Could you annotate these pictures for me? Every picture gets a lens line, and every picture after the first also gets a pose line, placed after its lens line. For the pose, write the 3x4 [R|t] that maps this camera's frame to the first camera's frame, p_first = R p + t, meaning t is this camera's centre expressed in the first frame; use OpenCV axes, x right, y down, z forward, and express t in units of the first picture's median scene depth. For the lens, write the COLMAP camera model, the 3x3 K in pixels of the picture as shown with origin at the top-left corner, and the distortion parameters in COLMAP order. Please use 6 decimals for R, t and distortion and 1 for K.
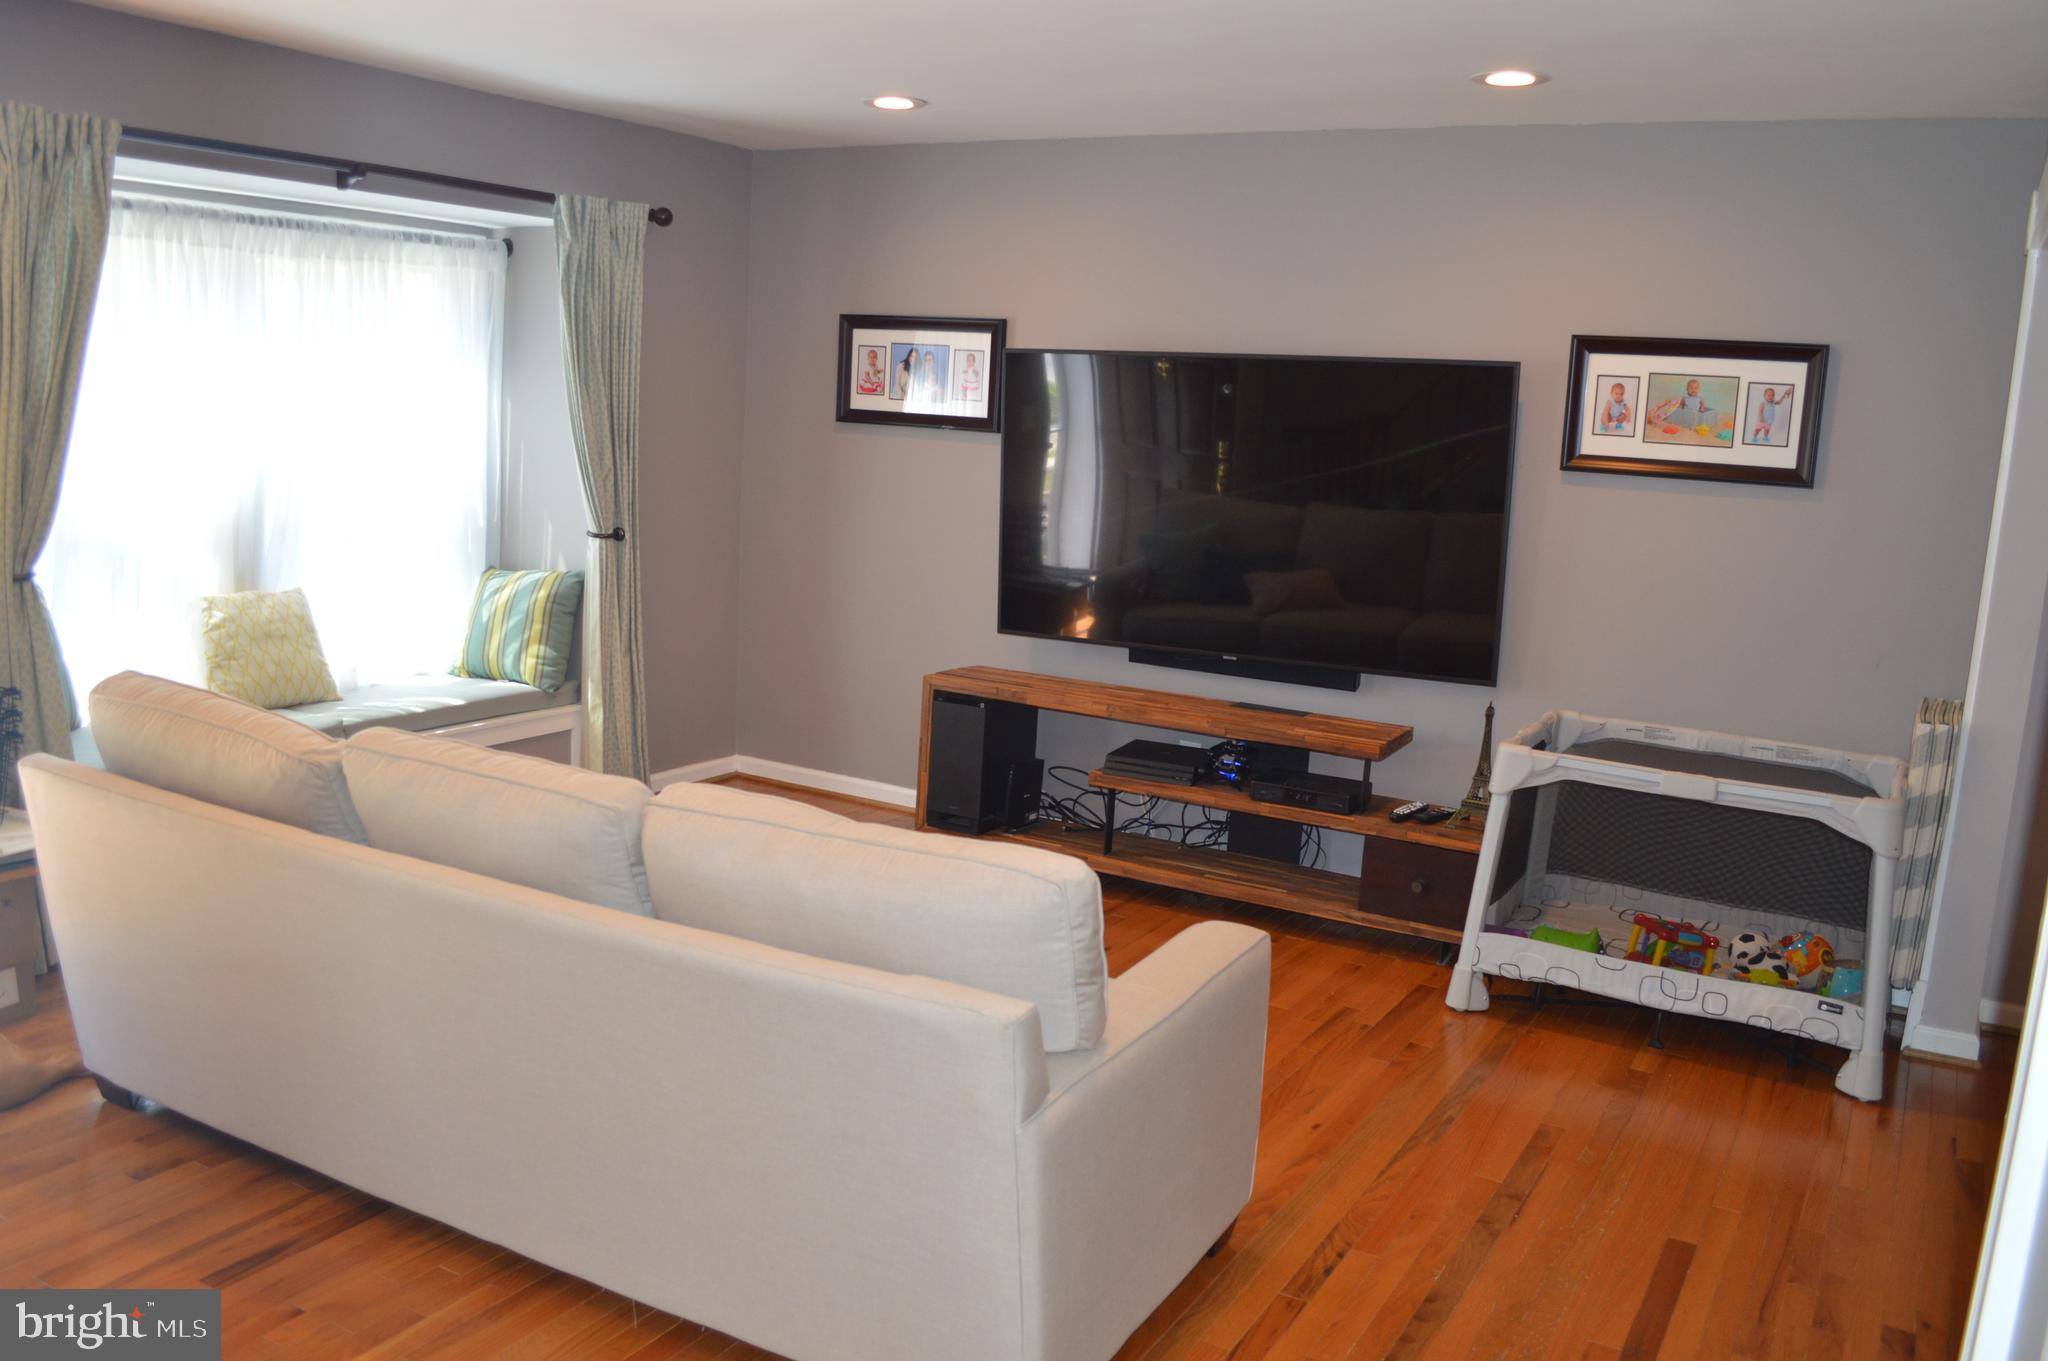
lens RADIAL K [[1637.3, 0, 1024.0], [0, 1637.3, 680.5], [0, 0, 1]] dist [-0.079582, 0.008047]
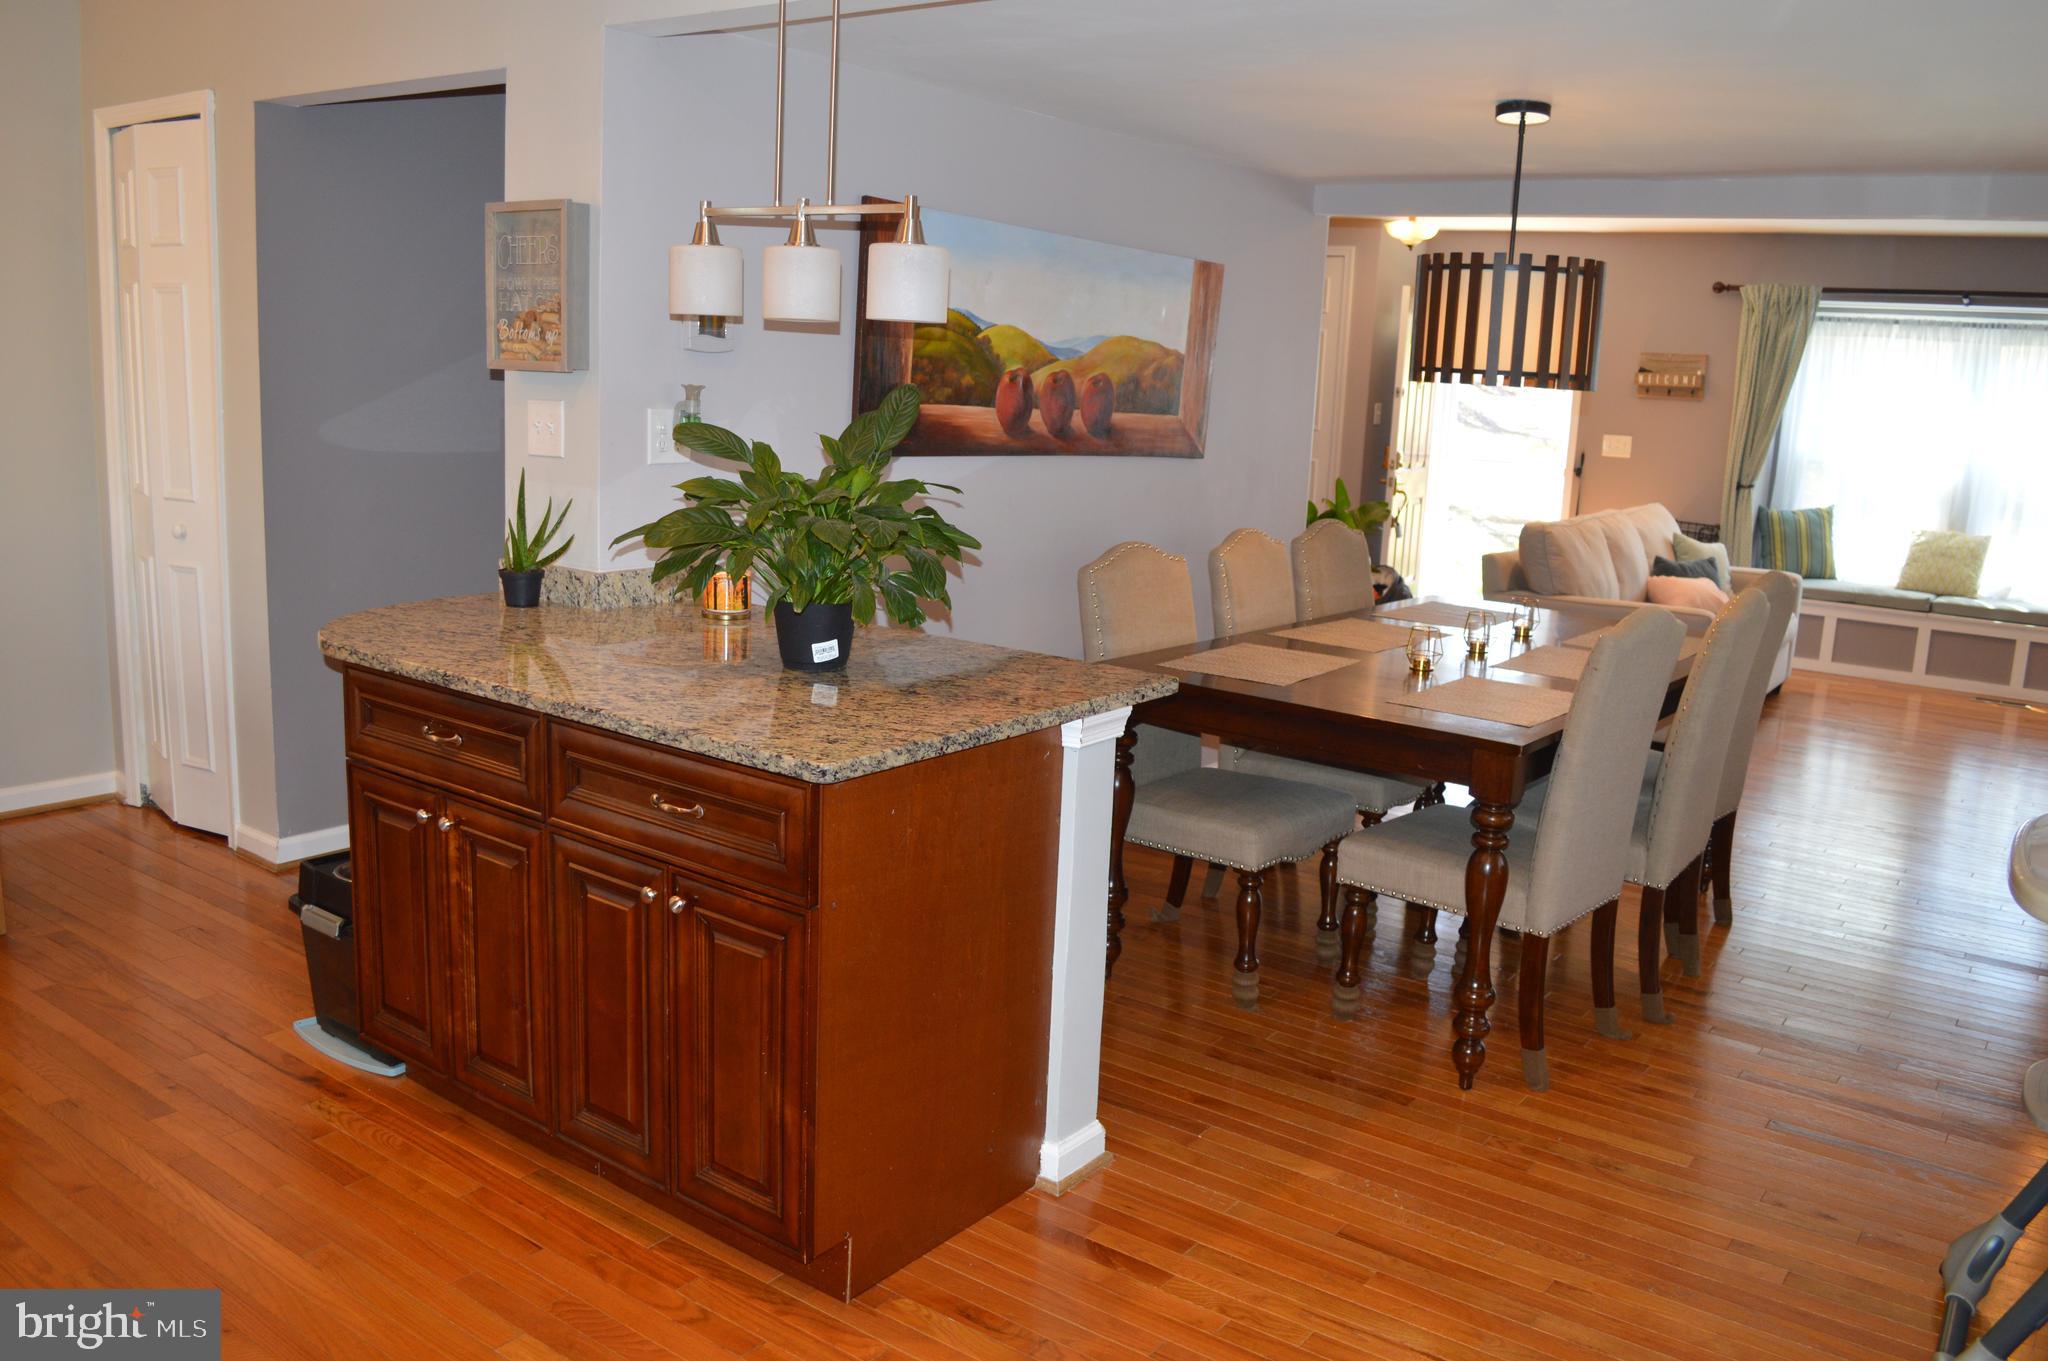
lens RADIAL K [[1637.3, 0, 1024.0], [0, 1637.3, 680.5], [0, 0, 1]] dist [-0.079582, 0.008047]
pose [[-0.146741, 0.127053, -0.980981, 1.483972], [-0.225695, 0.961257, 0.158260, 0.059004], [0.963083, 0.244626, -0.112381, 0.252847]]
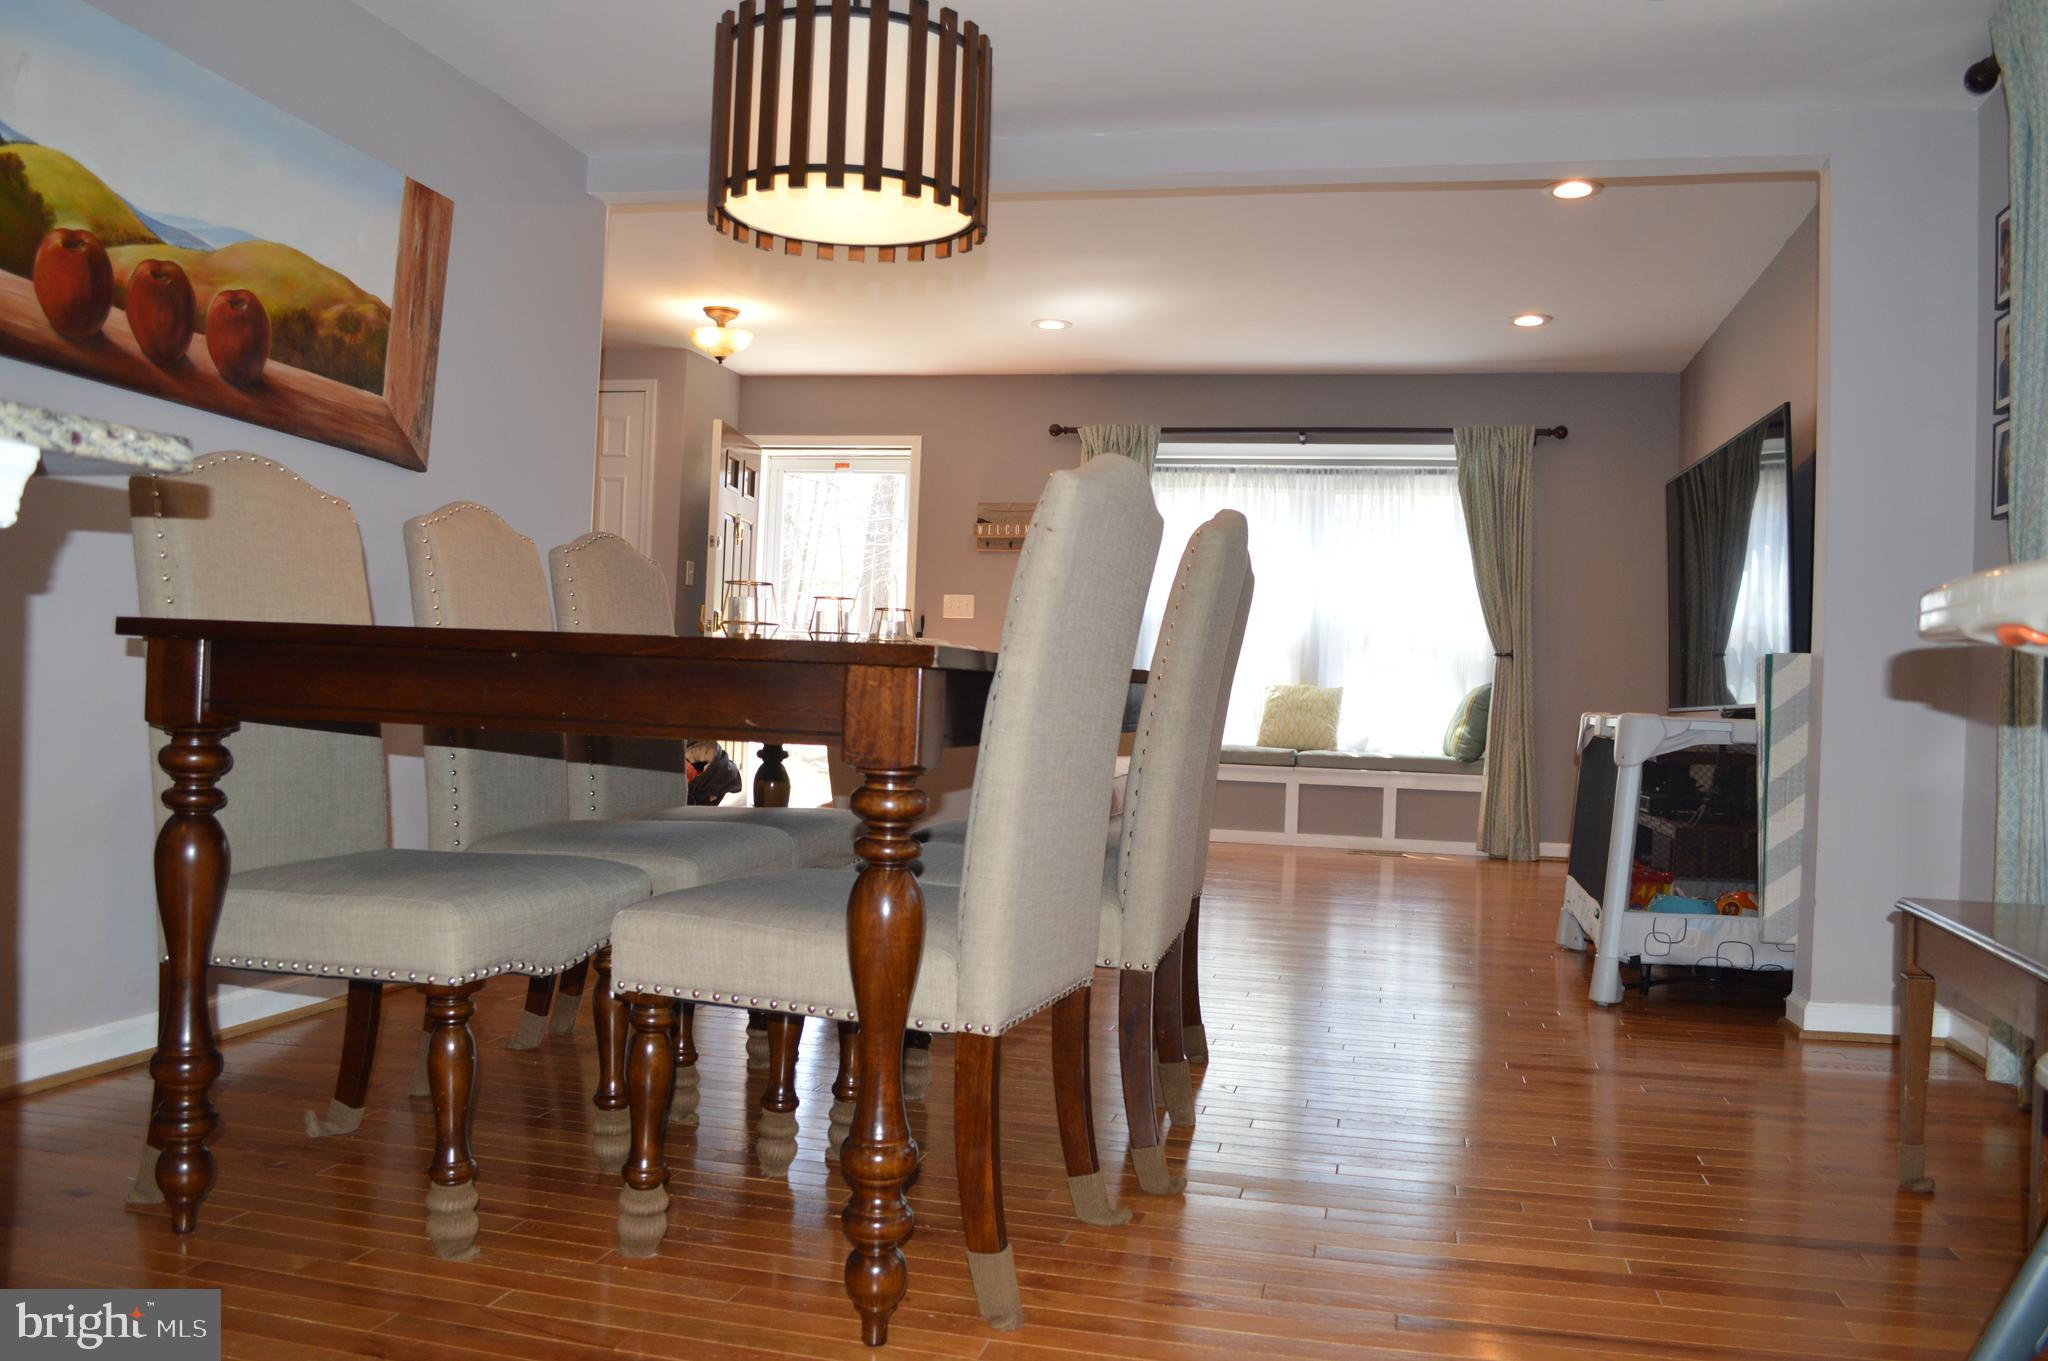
lens RADIAL K [[1637.3, 0, 1024.0], [0, 1637.3, 680.5], [0, 0, 1]] dist [-0.079582, 0.008047]
pose [[0.254372, -0.051553, -0.965731, 1.154685], [-0.194028, 0.975554, -0.103184, 0.182848], [0.947443, 0.213626, 0.238151, 0.315206]]
